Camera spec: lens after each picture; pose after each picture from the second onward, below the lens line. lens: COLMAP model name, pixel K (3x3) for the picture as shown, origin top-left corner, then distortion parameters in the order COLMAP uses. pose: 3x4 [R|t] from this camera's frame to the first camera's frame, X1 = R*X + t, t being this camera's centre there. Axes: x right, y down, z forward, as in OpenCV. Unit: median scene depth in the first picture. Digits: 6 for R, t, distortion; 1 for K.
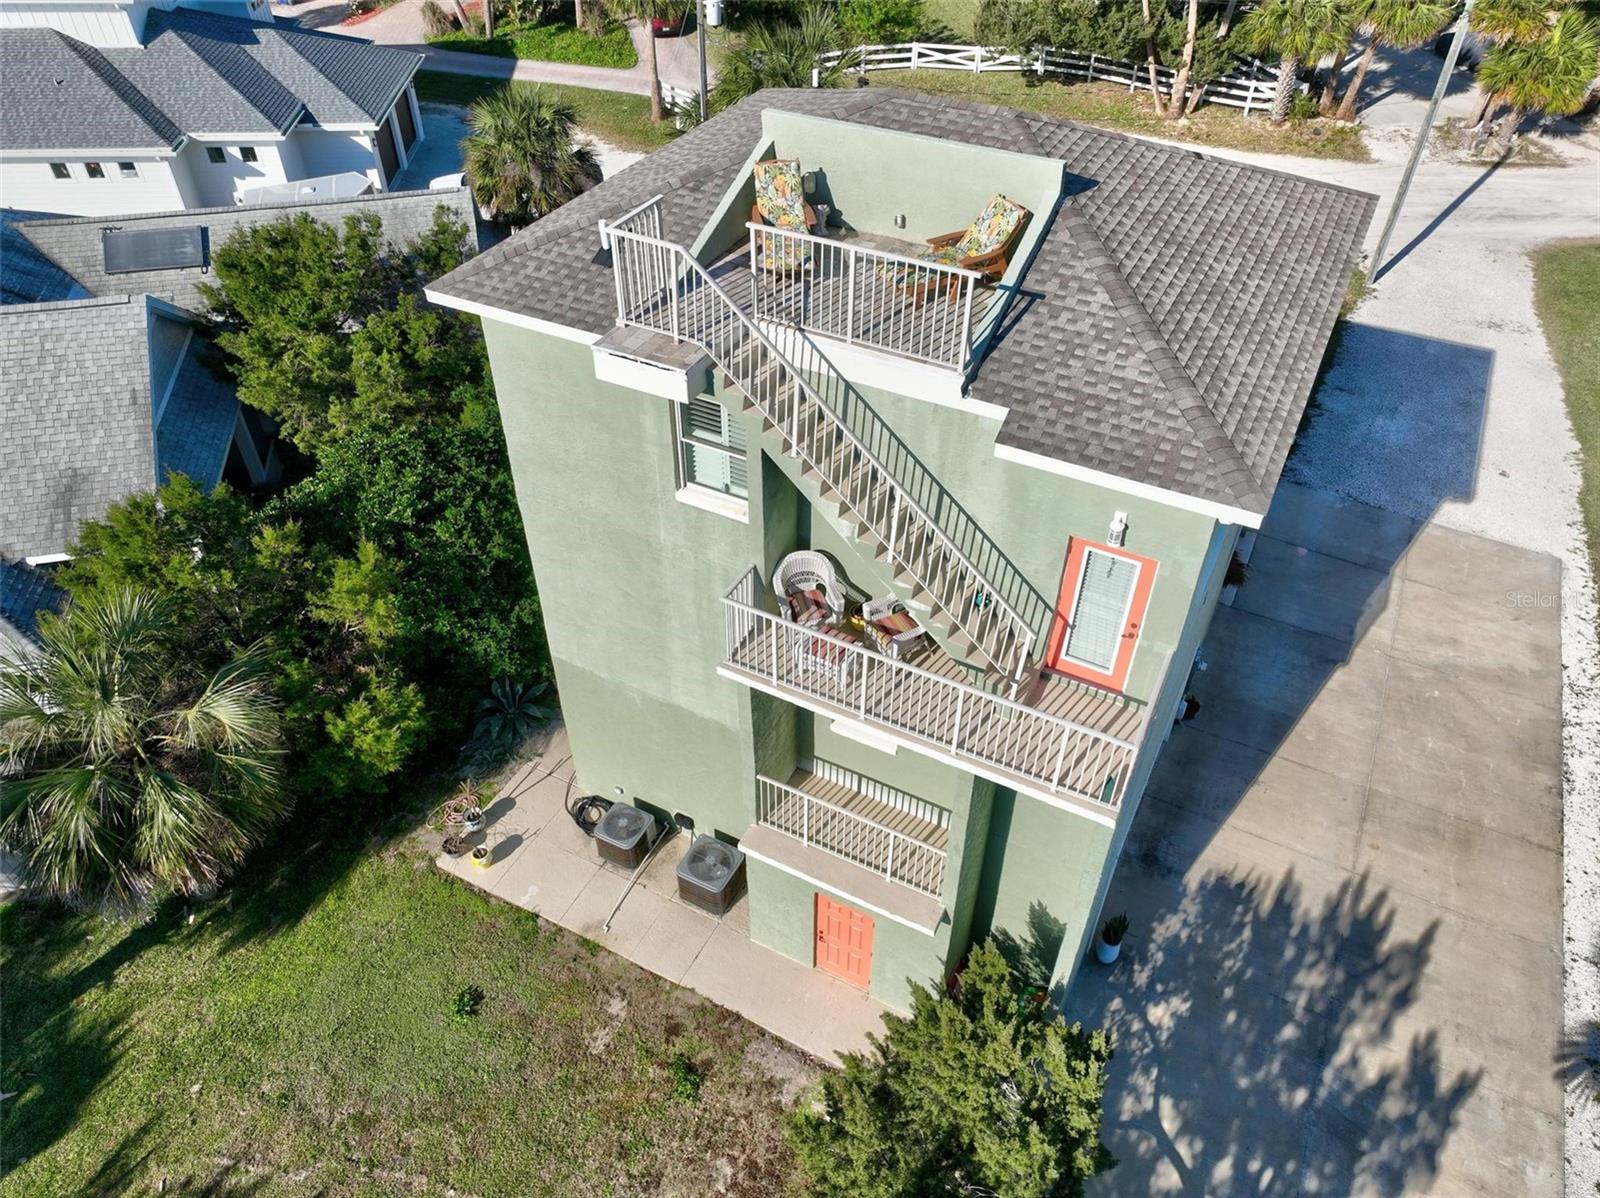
lens RADIAL K [[1129.9, 0, 800.0], [0, 1129.9, 599.0], [0, 0, 1]] dist [-0.004669, 0.020804]
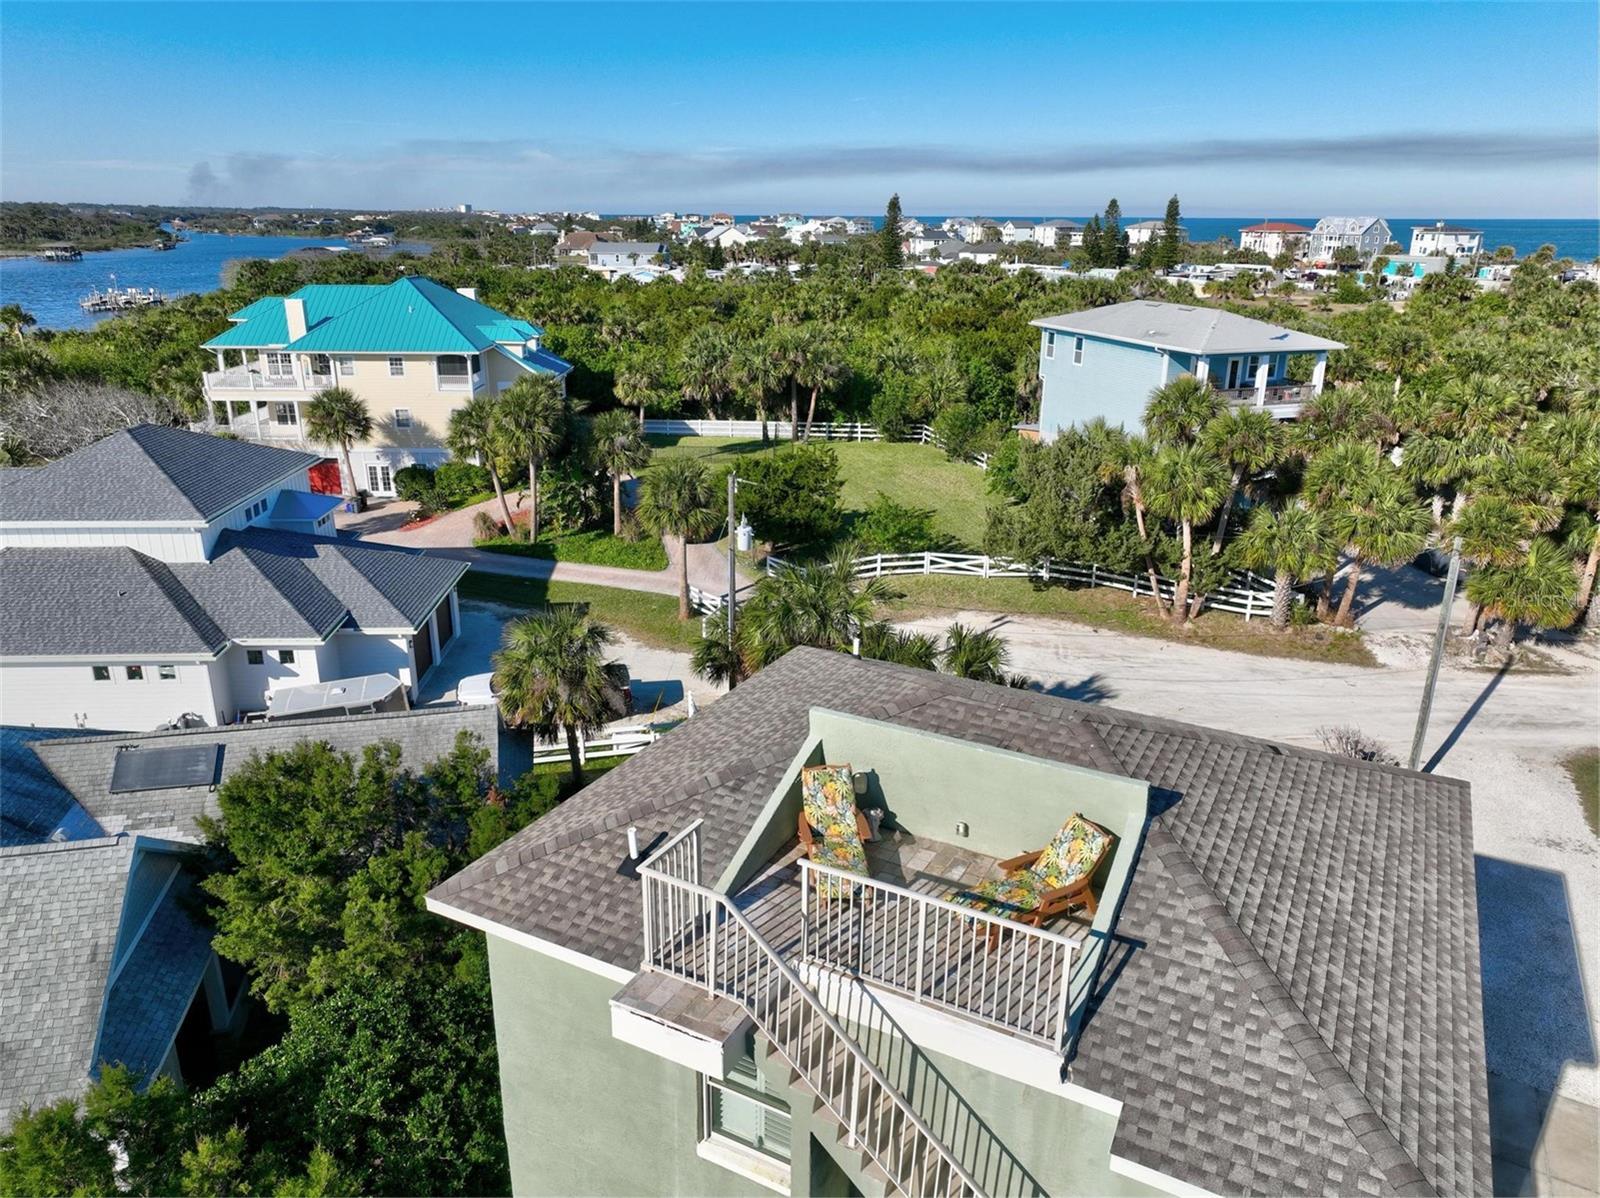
lens RADIAL K [[1133.0, 0, 801.2], [0, 1133.0, 596.8], [0, 0, 1]] dist [-0.005211, 0.020771]
pose [[0.999917, 0.008743, -0.009449, -0.017816], [-0.011712, 0.922480, -0.385867, -0.084664], [0.005343, 0.385946, 0.922506, 0.051911]]
